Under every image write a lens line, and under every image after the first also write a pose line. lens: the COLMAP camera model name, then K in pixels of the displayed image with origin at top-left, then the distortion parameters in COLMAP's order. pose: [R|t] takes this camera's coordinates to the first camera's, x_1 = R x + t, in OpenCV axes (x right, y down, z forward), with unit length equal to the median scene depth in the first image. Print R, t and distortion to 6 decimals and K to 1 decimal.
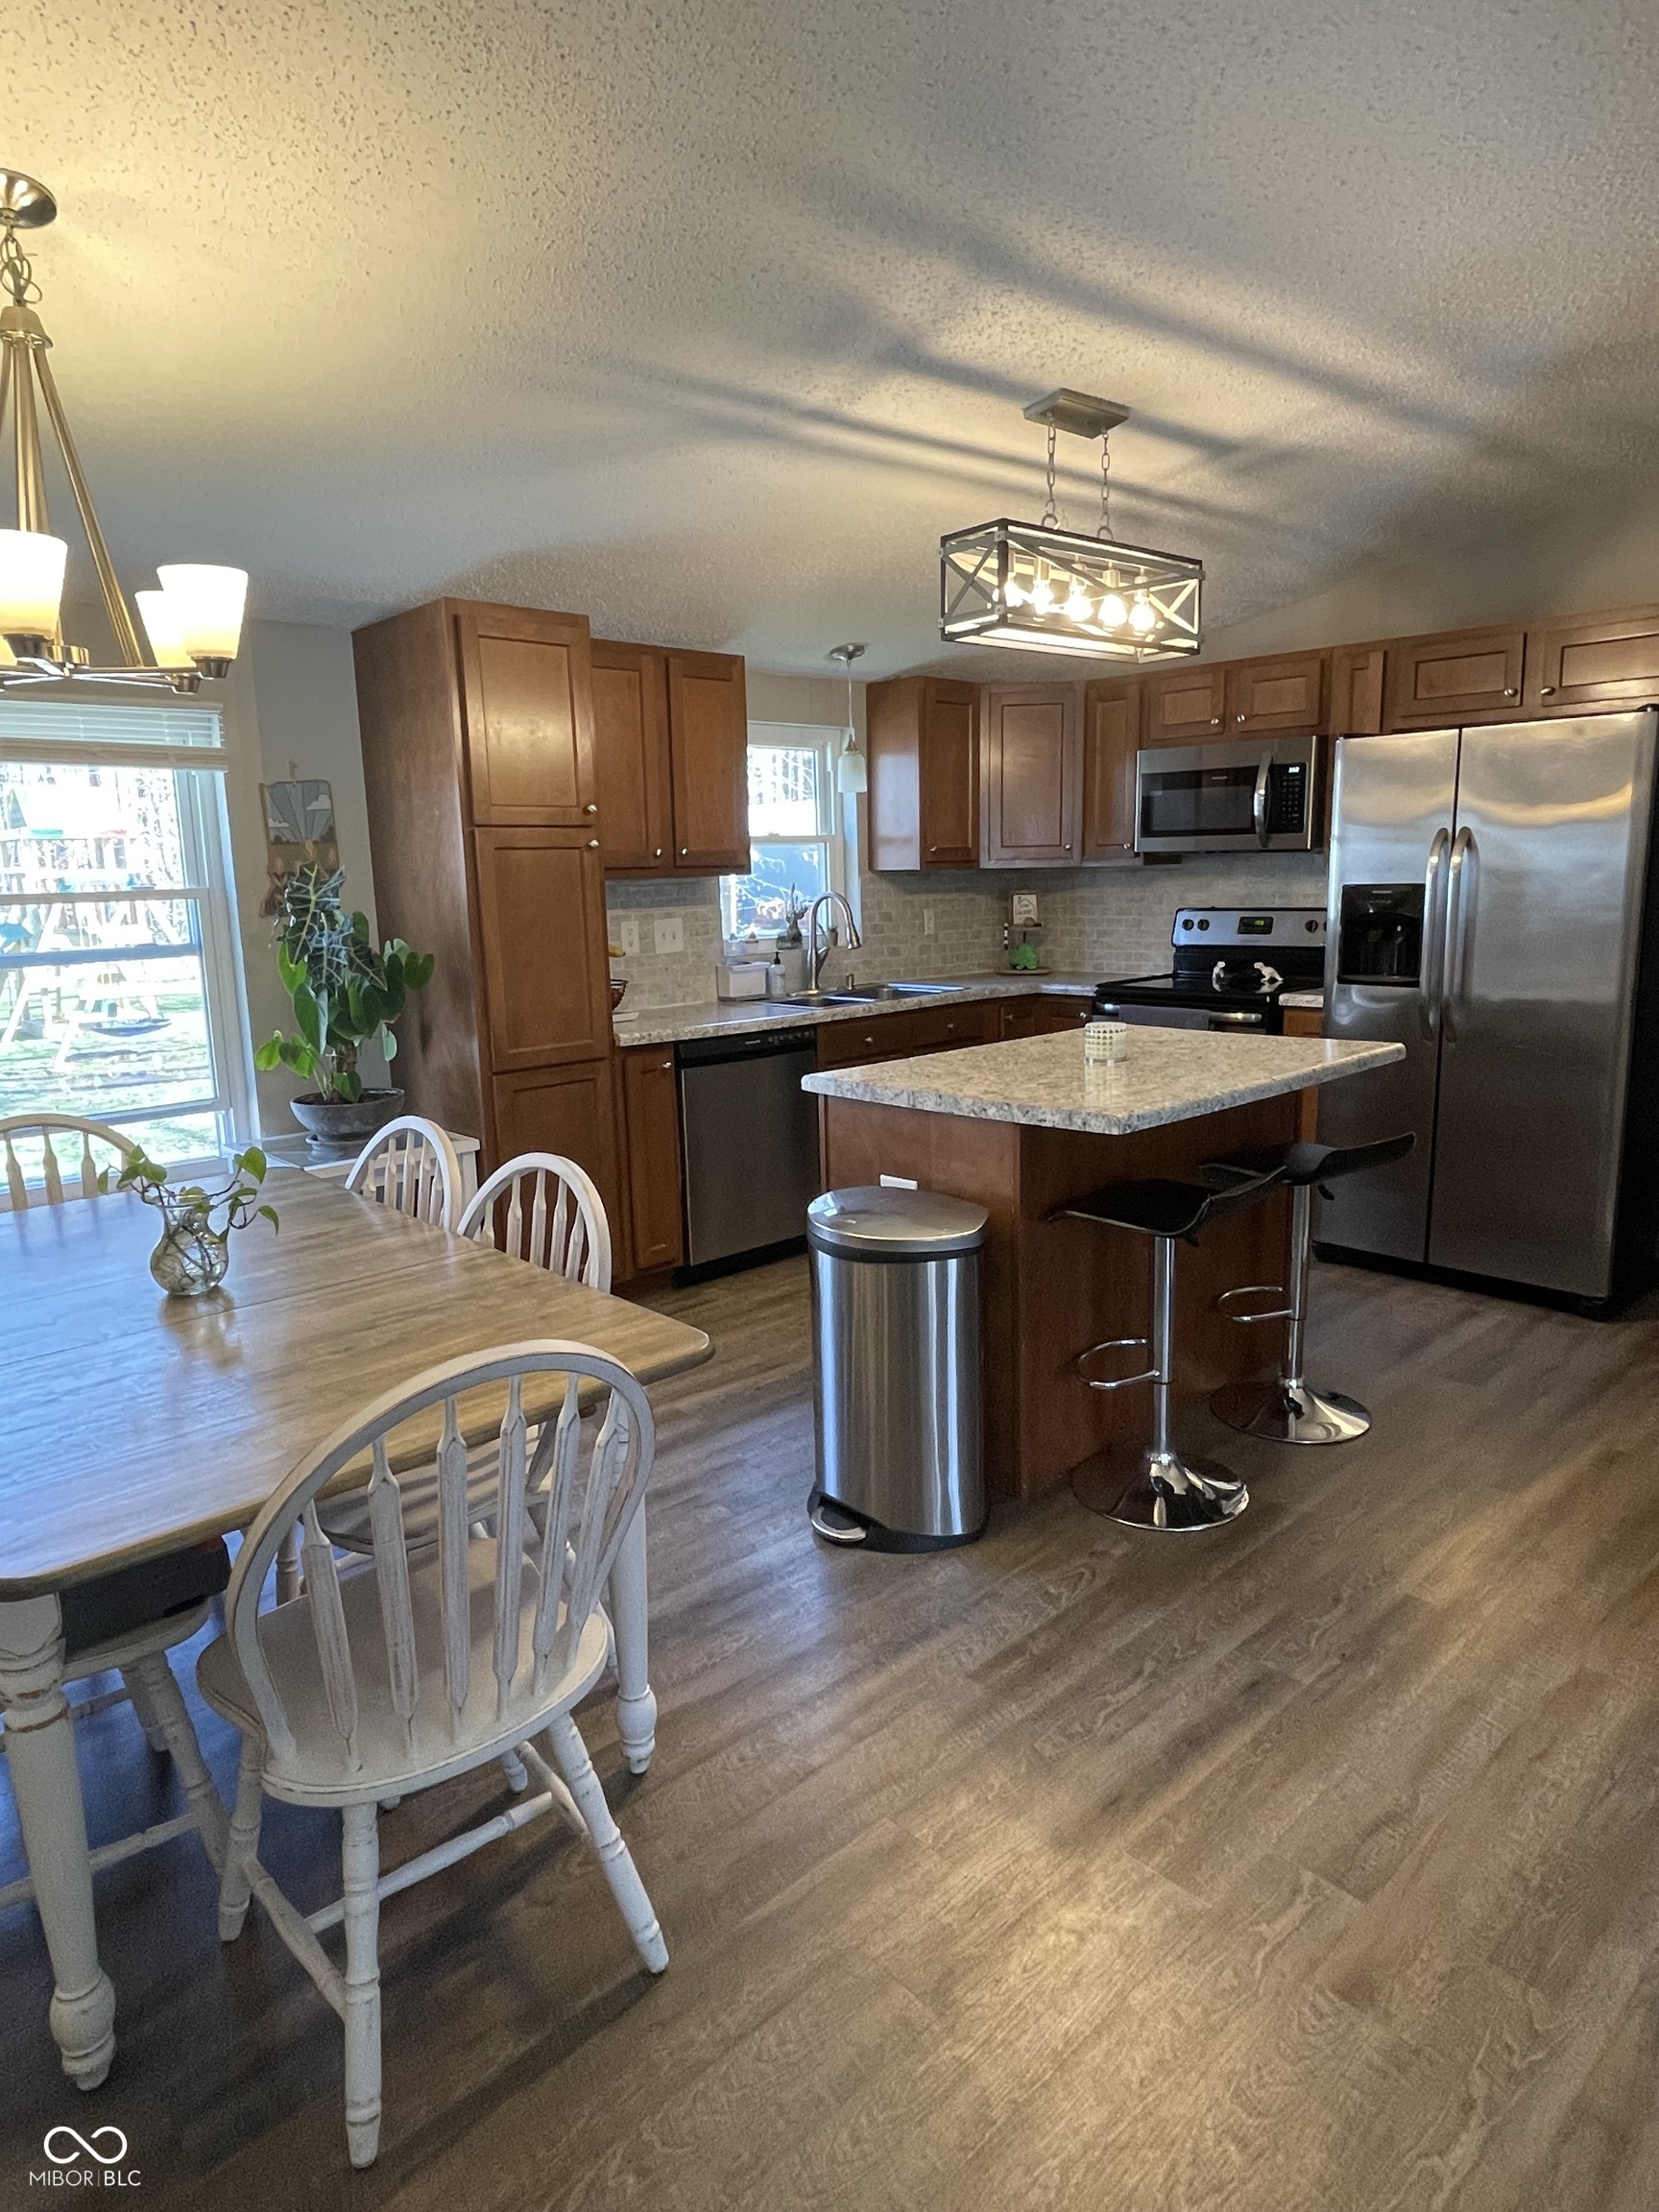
lens RADIAL K [[1311.3, 0, 824.7], [0, 1311.3, 1100.6], [0, 0, 1]] dist [-0.004177, 0.001953]
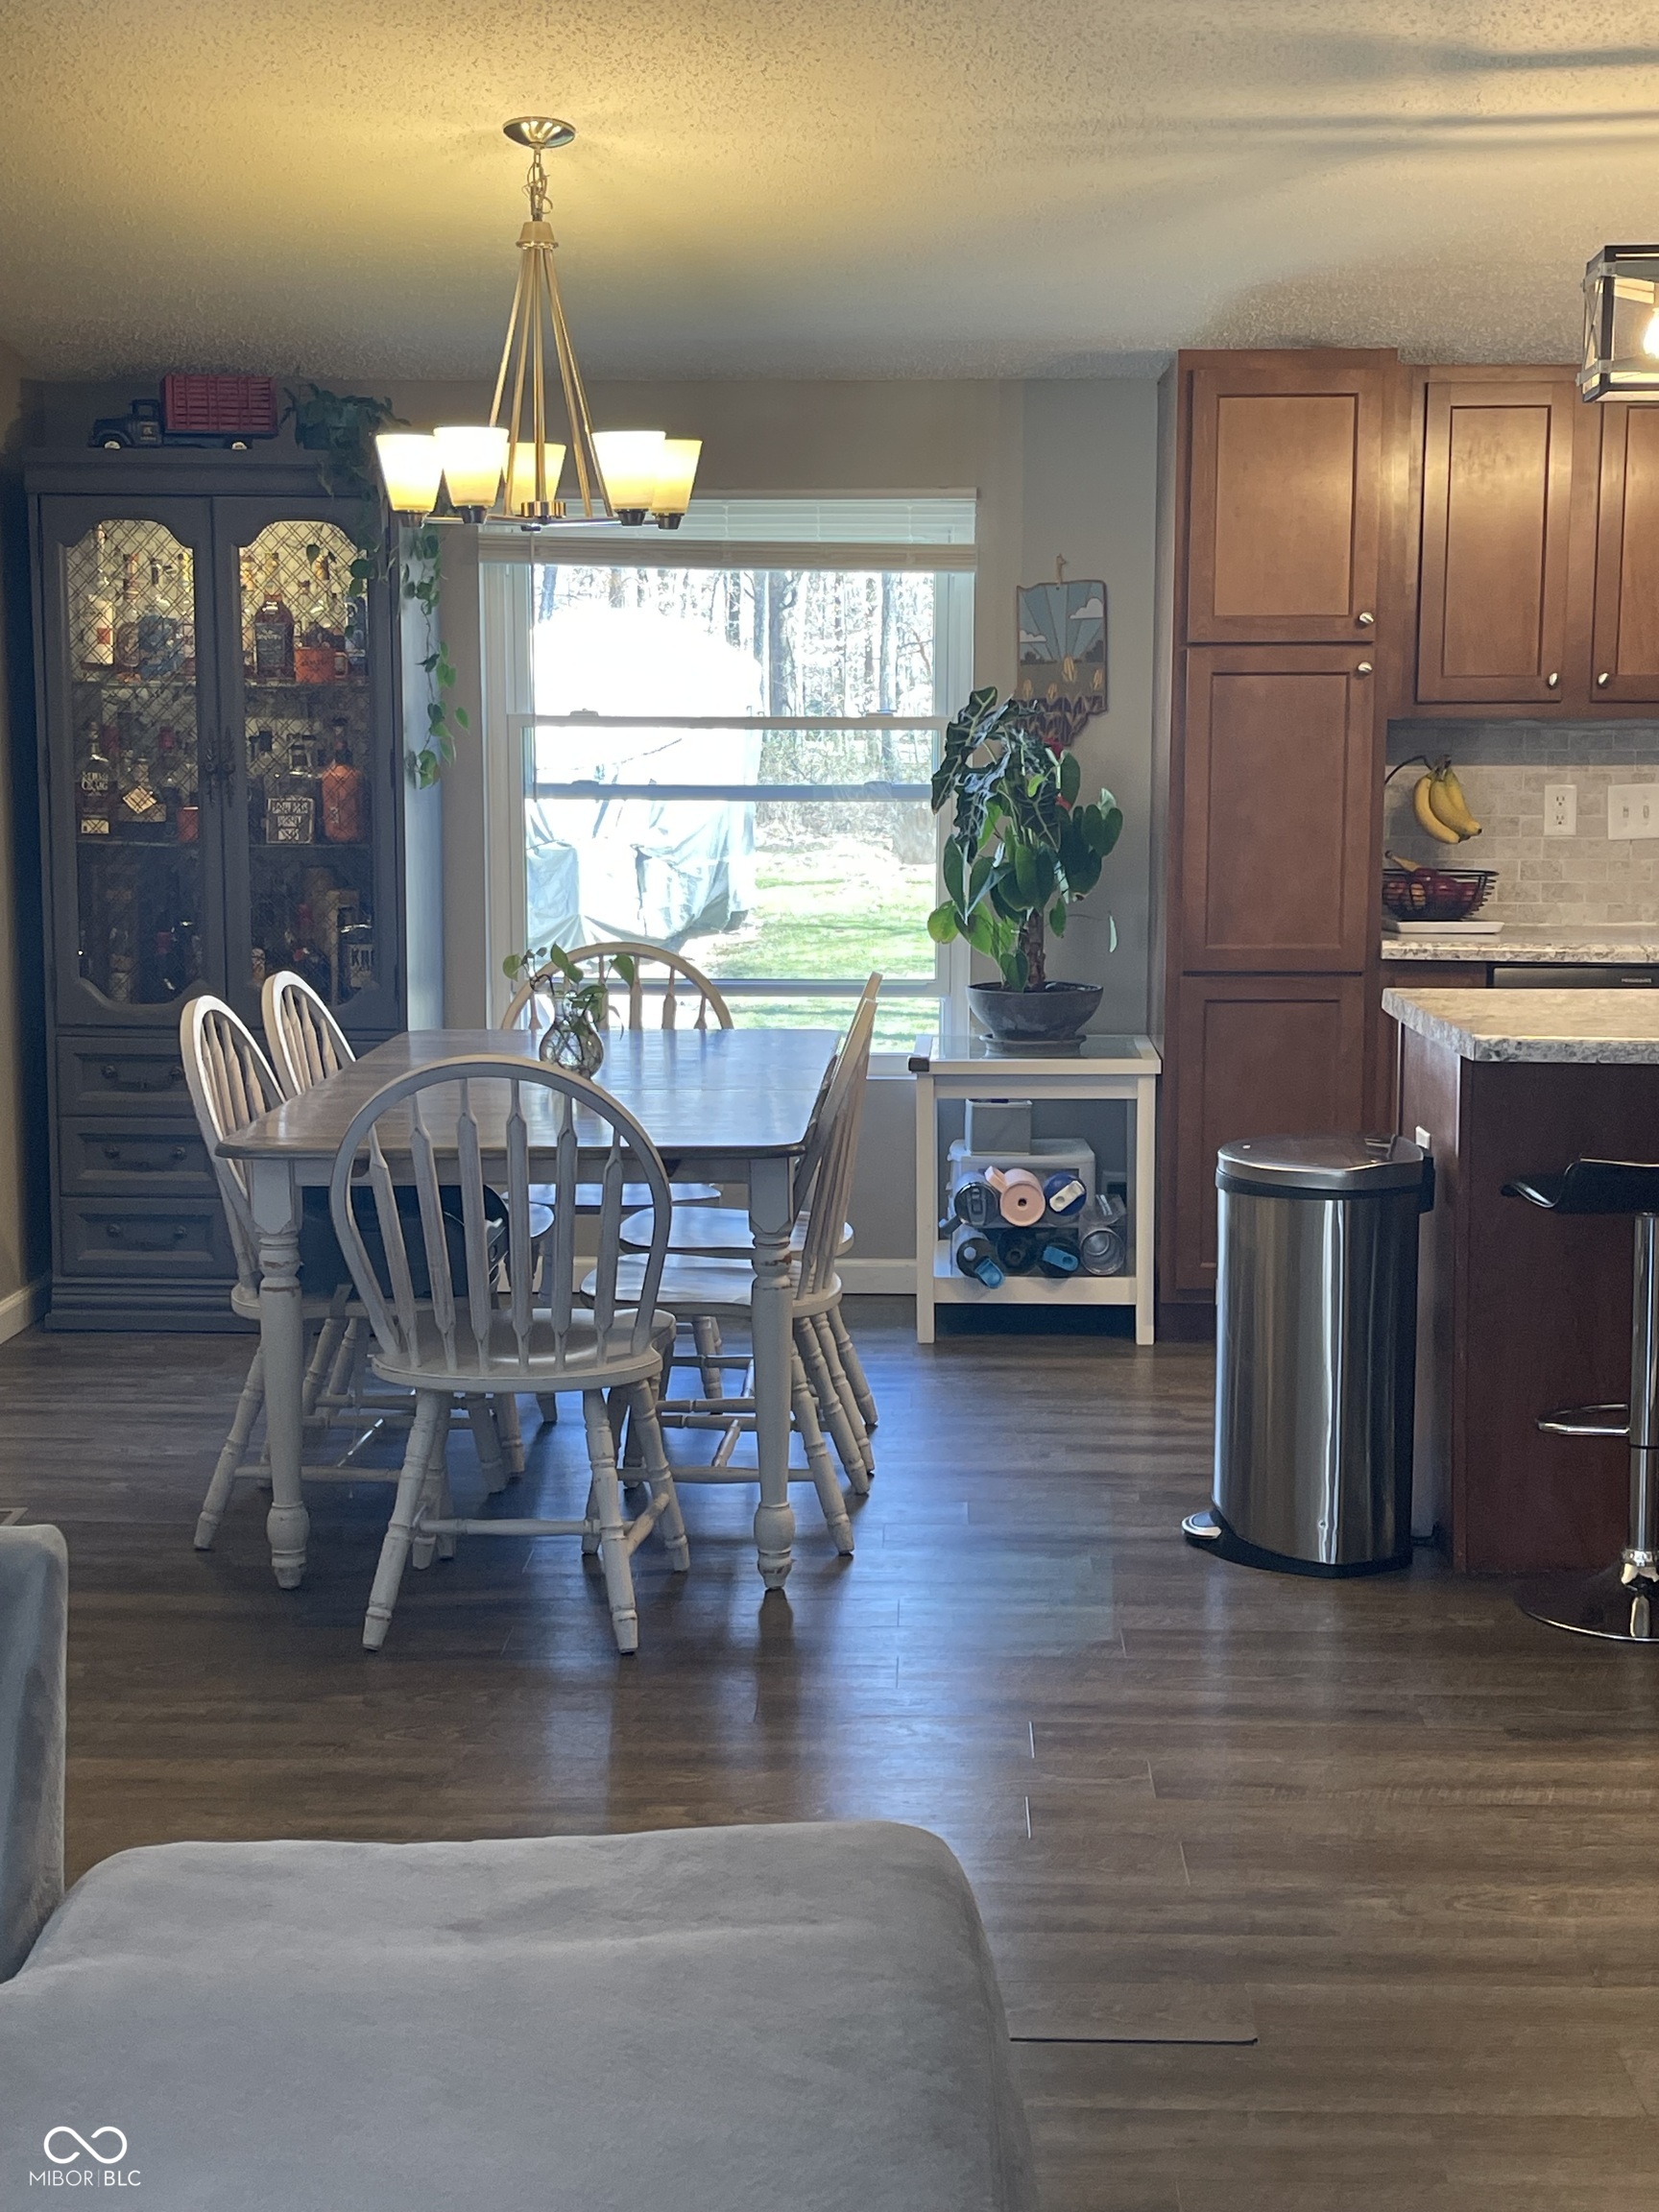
lens RADIAL K [[3029.5, 0, 835.8], [0, 3029.5, 1125.6], [0, 0, 1]] dist [0.086699, 0.000000]
pose [[0.711386, 0.121174, -0.692277, 1.106566], [-0.141305, 0.989570, 0.028006, 0.061889], [0.688450, 0.077899, 0.721088, -0.517679]]
